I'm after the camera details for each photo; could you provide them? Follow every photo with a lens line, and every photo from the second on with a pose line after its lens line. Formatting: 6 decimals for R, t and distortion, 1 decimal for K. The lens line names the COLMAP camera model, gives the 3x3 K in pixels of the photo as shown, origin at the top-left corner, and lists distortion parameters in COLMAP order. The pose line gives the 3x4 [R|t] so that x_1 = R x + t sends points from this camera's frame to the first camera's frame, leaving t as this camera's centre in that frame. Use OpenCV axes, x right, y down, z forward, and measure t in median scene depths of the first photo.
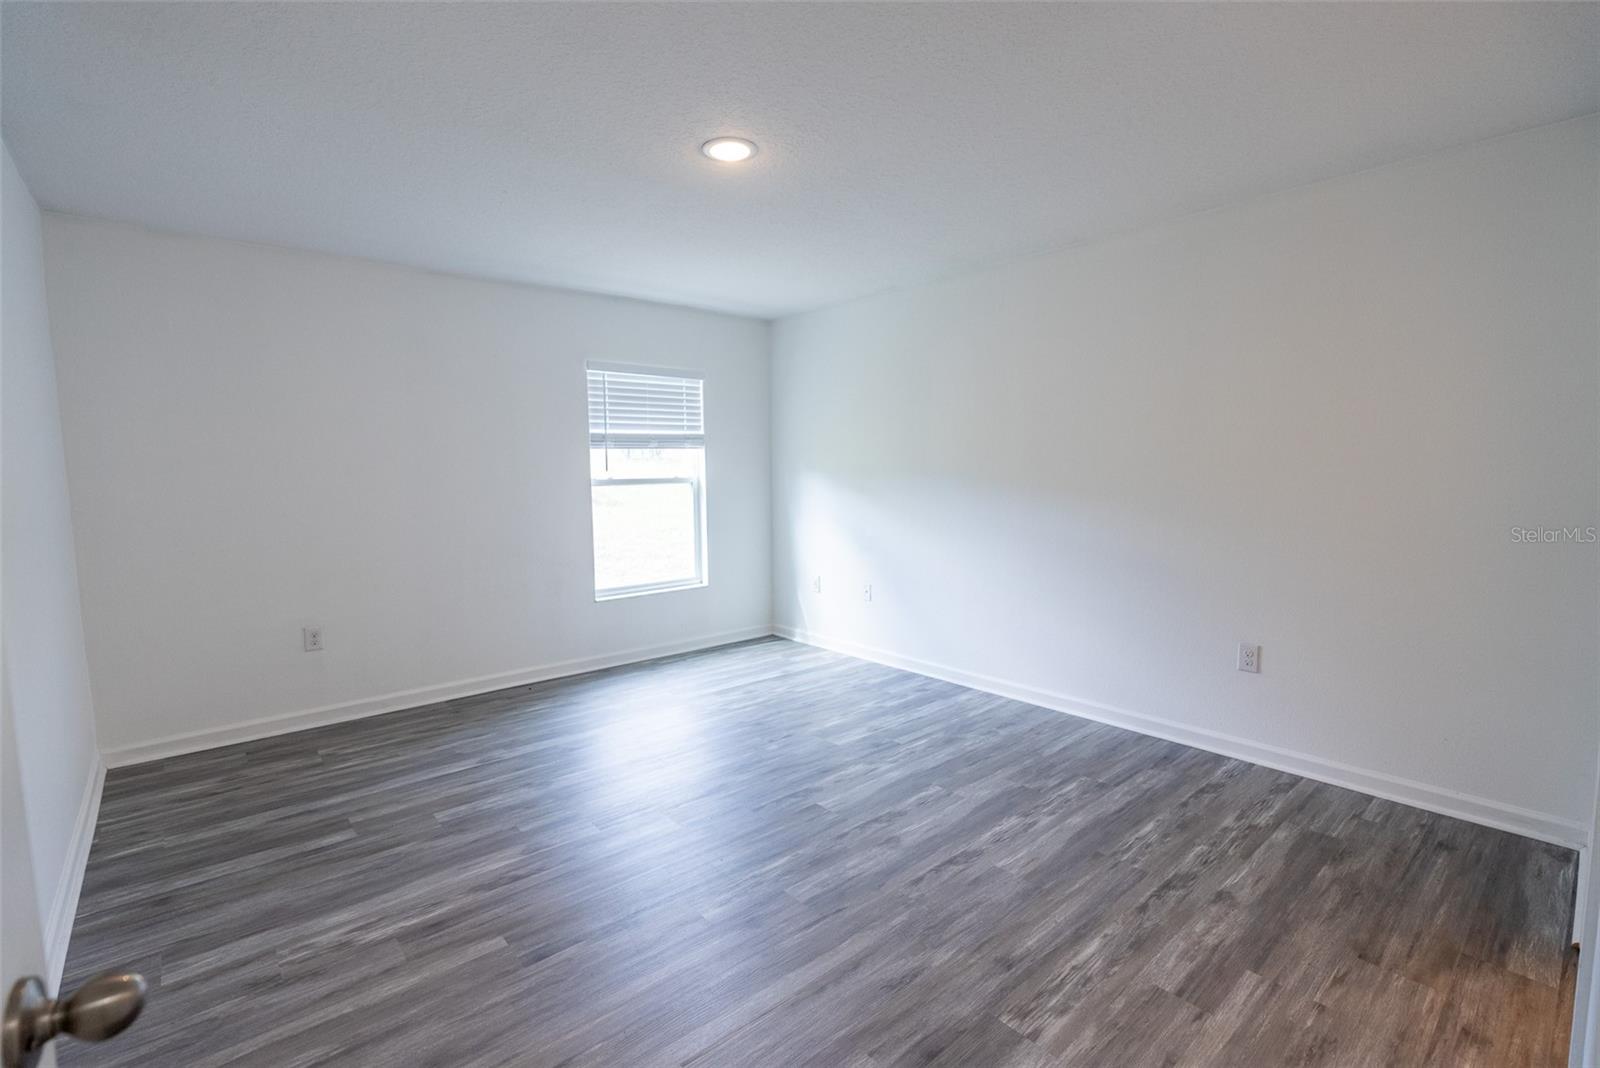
lens RADIAL K [[716.1, 0, 794.0], [0, 716.1, 536.7], [0, 0, 1]] dist [-0.008459, 0.000945]
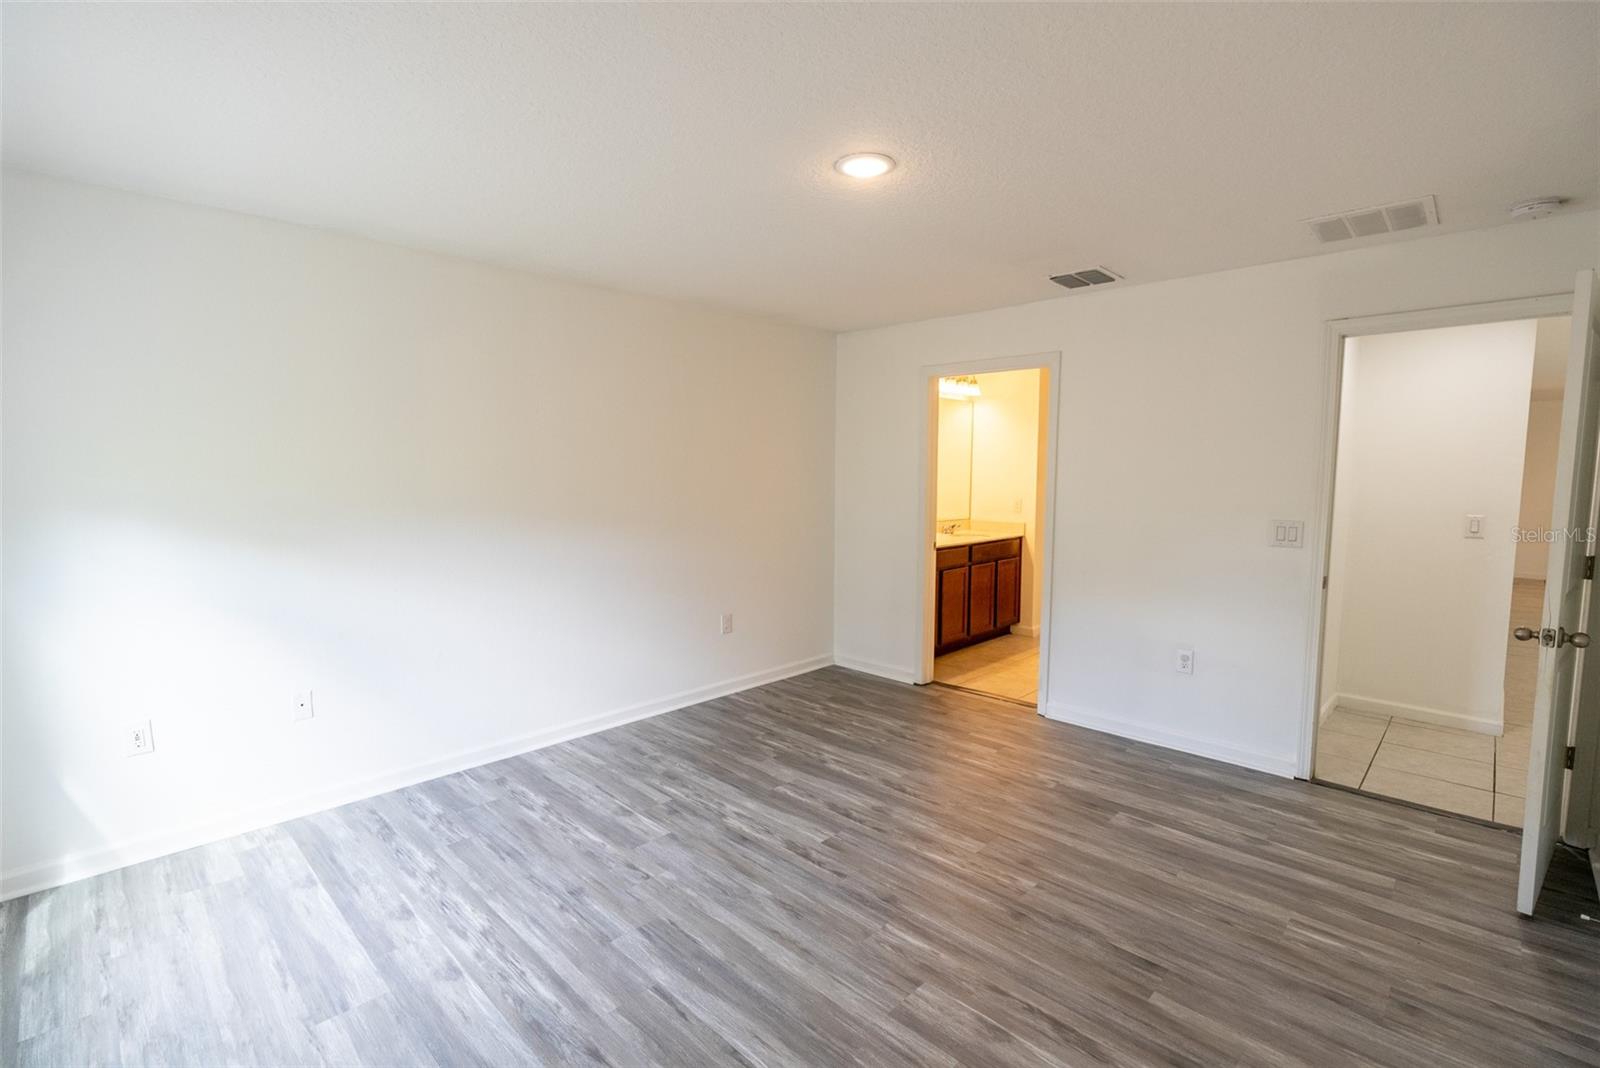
lens RADIAL K [[716.1, 0, 794.0], [0, 716.1, 536.7], [0, 0, 1]] dist [-0.008459, 0.000945]
pose [[-0.073160, -0.082290, 0.993920, -0.839457], [0.097867, 0.991188, 0.089267, -0.128368], [-0.992507, 0.103802, -0.064462, 0.964981]]
